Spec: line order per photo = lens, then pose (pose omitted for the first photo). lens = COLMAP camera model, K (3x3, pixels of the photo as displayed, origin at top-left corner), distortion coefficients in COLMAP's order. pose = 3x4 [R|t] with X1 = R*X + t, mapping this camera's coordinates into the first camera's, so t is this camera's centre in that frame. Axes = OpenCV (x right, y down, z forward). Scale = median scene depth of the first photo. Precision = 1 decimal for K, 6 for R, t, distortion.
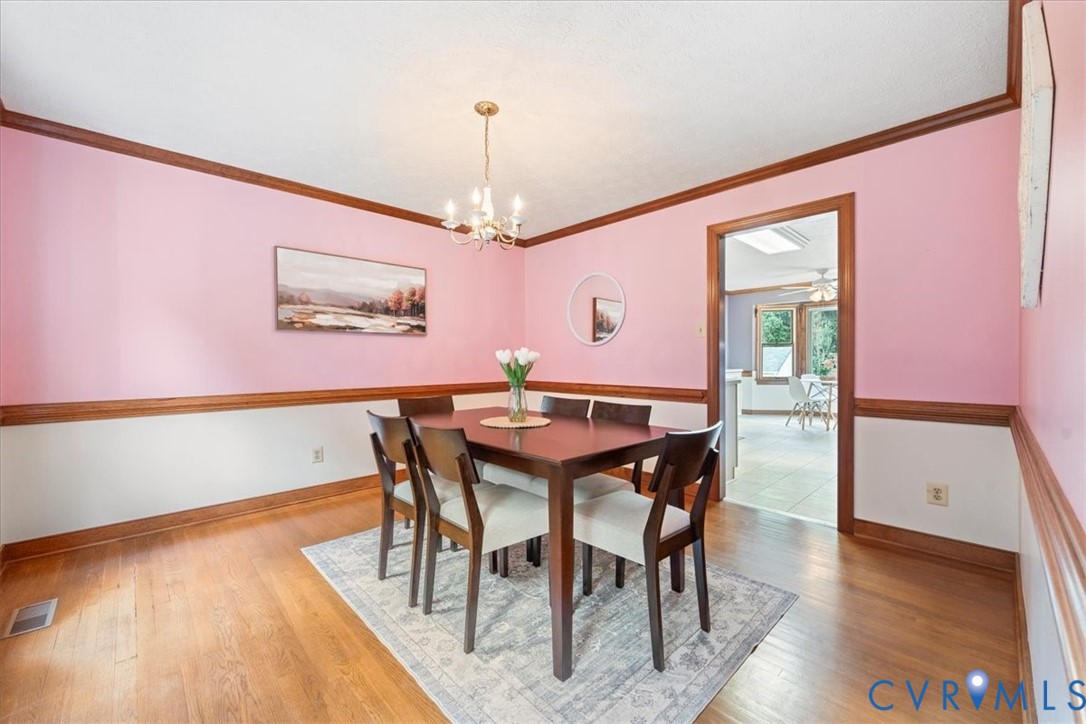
lens RADIAL K [[432.2, 0, 542.4], [0, 432.2, 359.5], [0, 0, 1]] dist [0.000570, -0.000157]
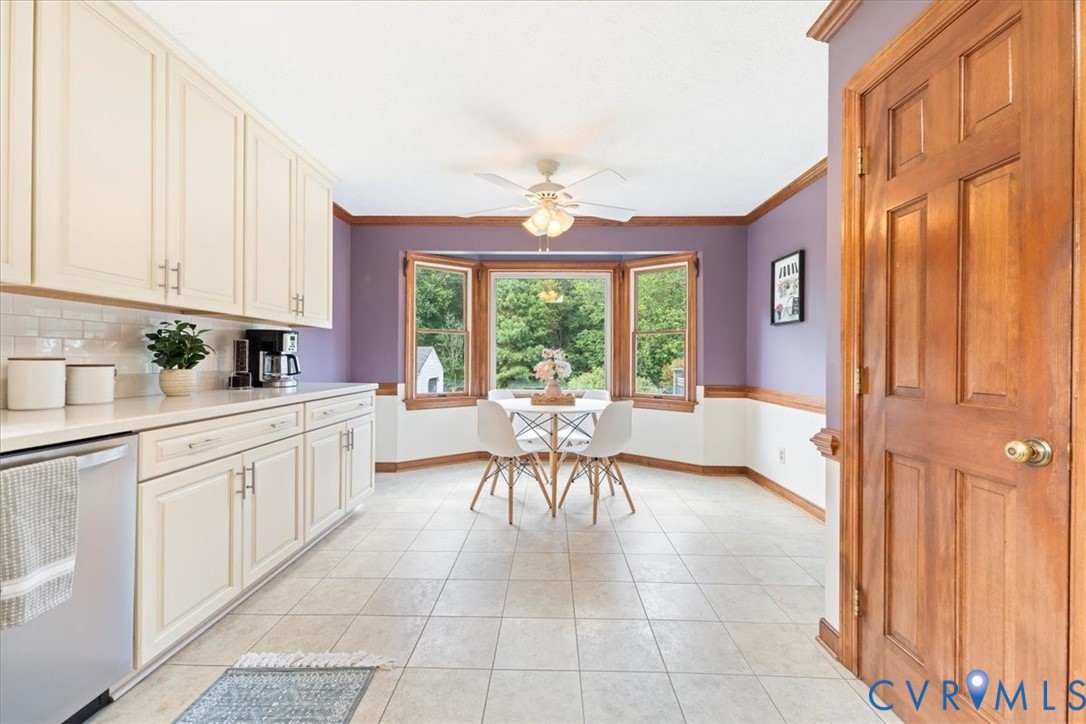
lens RADIAL K [[432.2, 0, 541.8], [0, 432.2, 360.8], [0, 0, 1]] dist [0.000570, -0.000157]
pose [[0.704805, 0.004200, 0.709389, 0.252668], [-0.004605, 0.999988, -0.001346, -0.000013], [-0.709386, -0.002318, 0.704816, 0.537469]]
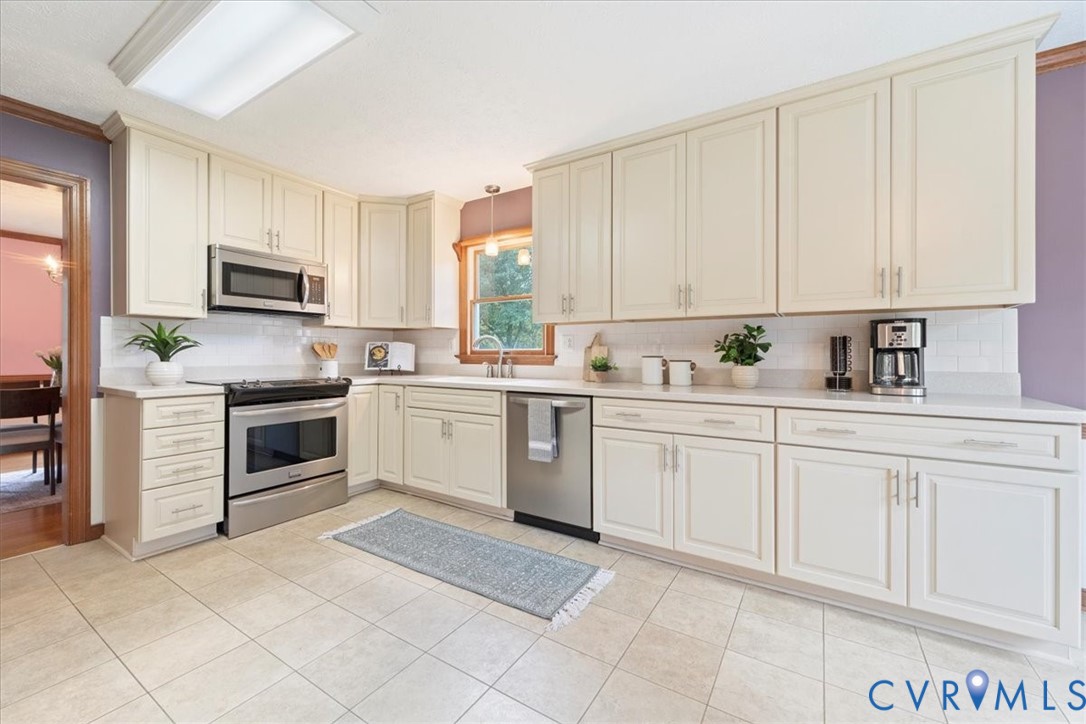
lens RADIAL K [[432.2, 0, 542.7], [0, 432.2, 352.9], [0, 0, 1]] dist [0.000570, -0.000157]
pose [[0.245113, 0.002787, -0.969491, 0.722934], [-0.004526, 0.999988, 0.001731, -0.004915], [0.969484, 0.003964, 0.245122, 0.735451]]
